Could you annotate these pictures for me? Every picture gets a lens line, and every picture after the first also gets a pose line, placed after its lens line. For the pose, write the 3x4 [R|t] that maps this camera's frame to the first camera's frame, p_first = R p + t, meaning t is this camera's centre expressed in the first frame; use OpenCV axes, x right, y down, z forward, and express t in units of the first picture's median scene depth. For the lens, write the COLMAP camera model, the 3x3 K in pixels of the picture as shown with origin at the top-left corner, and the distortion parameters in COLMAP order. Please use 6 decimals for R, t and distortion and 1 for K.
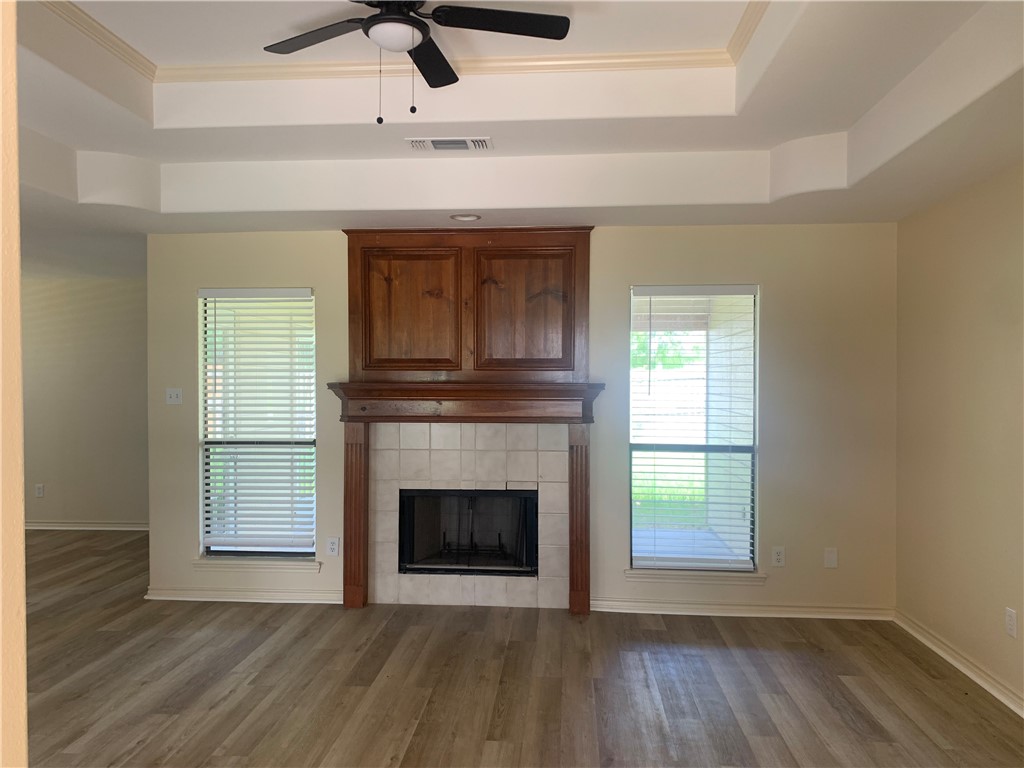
lens RADIAL K [[778.0, 0, 506.7], [0, 778.0, 387.7], [0, 0, 1]] dist [0.074914, -0.083144]
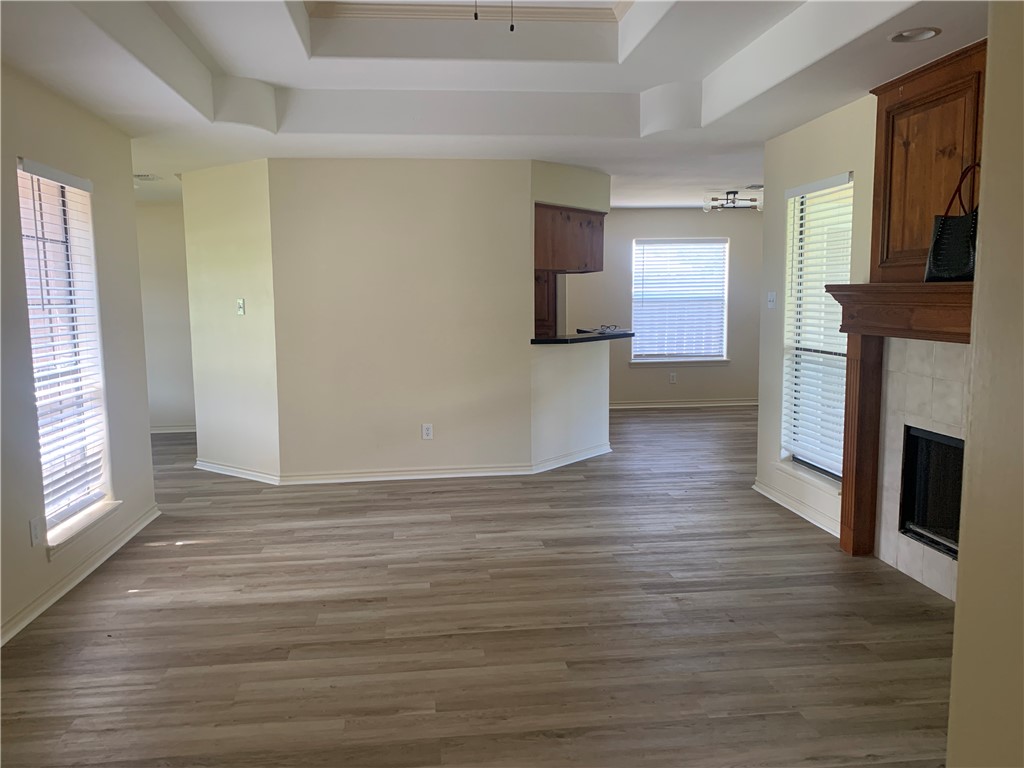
lens RADIAL K [[772.2, 0, 499.8], [0, 772.2, 388.4], [0, 0, 1]] dist [0.067571, -0.142040]
pose [[0.180154, 0.112354, -0.977201, 0.530973], [0.004517, 0.993350, 0.115044, 0.006434], [0.983628, -0.025139, 0.178449, 0.481284]]
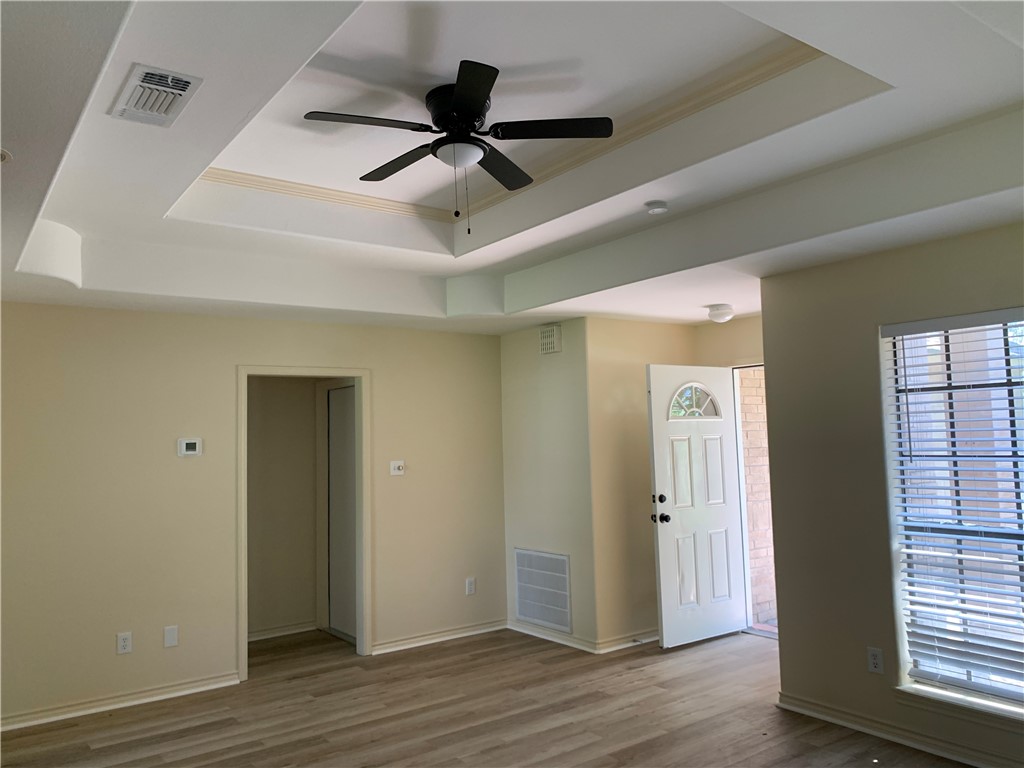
lens RADIAL K [[778.0, 0, 506.7], [0, 778.0, 387.7], [0, 0, 1]] dist [0.074914, -0.083144]
pose [[-0.652670, 0.071696, 0.754242, -0.605916], [0.037261, 0.997345, -0.062562, -0.024091], [-0.756725, -0.012729, -0.653609, 0.998147]]
